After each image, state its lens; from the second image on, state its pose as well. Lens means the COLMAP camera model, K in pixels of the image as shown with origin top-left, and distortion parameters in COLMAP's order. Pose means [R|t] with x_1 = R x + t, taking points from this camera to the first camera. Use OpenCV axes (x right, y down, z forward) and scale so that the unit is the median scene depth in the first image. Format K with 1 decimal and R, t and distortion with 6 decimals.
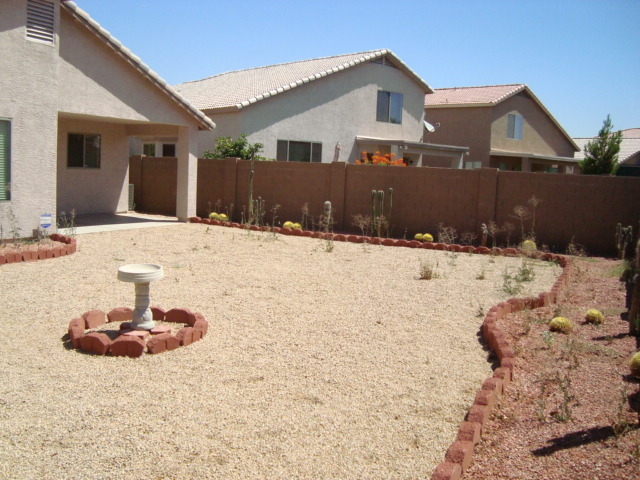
lens RADIAL K [[621.5, 0, 318.0], [0, 621.5, 235.0], [0, 0, 1]] dist [-0.050909, 0.000000]
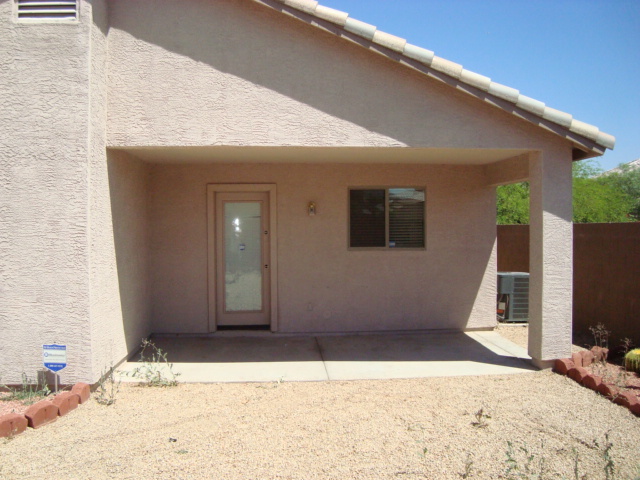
lens RADIAL K [[629.1, 0, 319.2], [0, 629.1, 237.7], [0, 0, 1]] dist [-0.114229, 0.000000]
pose [[0.511954, -0.021148, -0.858752, 0.115294], [-0.072755, 0.995037, -0.067878, -0.103929], [0.855926, 0.097229, 0.507875, 0.915593]]
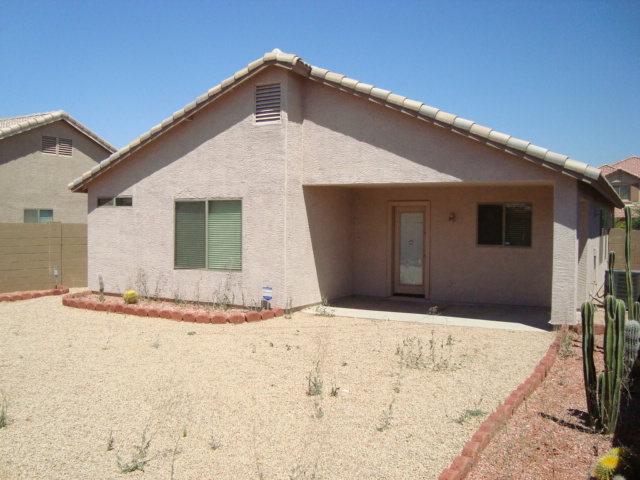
lens RADIAL K [[629.1, 0, 318.2], [0, 629.1, 243.6], [0, 0, 1]] dist [-0.114229, 0.000000]
pose [[-0.026125, -0.002944, -0.999654, 0.601810], [-0.121071, 0.992644, 0.000241, -0.115746], [0.992300, 0.121036, -0.026289, 1.097314]]
